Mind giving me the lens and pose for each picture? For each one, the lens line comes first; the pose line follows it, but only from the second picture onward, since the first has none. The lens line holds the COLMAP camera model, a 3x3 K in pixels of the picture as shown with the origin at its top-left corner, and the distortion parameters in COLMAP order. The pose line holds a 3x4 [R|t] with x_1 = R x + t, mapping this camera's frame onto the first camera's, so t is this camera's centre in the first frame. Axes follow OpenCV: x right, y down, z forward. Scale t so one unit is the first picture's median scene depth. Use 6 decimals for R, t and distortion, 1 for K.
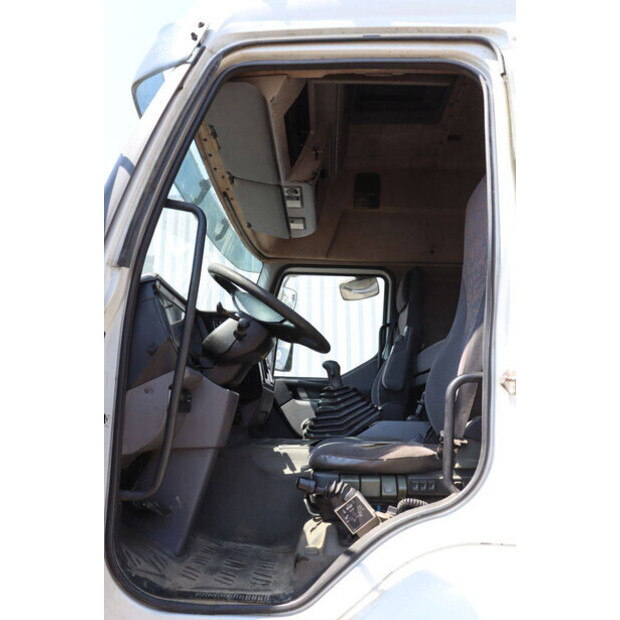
lens RADIAL K [[502.1, 0, 310.0], [0, 502.1, 310.0], [0, 0, 1]] dist [-0.171034, 0.118674]
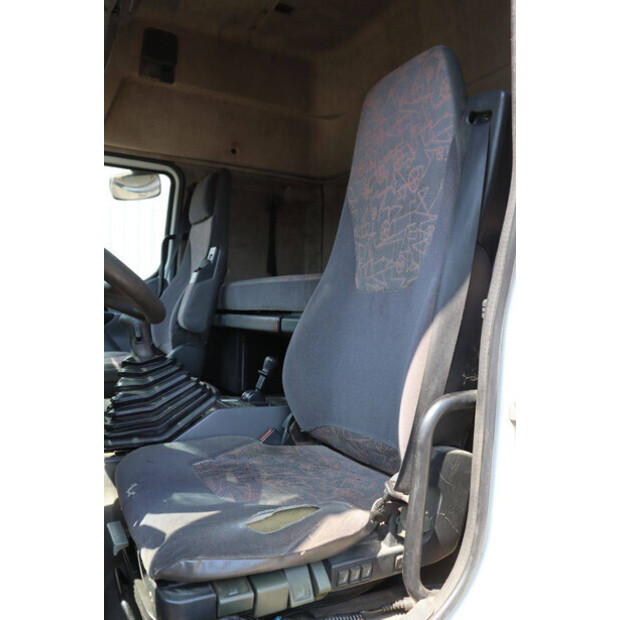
lens RADIAL K [[502.1, 0, 310.0], [0, 502.1, 310.0], [0, 0, 1]] dist [-0.171034, 0.118674]
pose [[0.873627, 0.004967, 0.486570, -0.035704], [-0.103629, 0.978908, 0.176071, -0.017941], [-0.475433, -0.204243, 0.855715, 0.209010]]
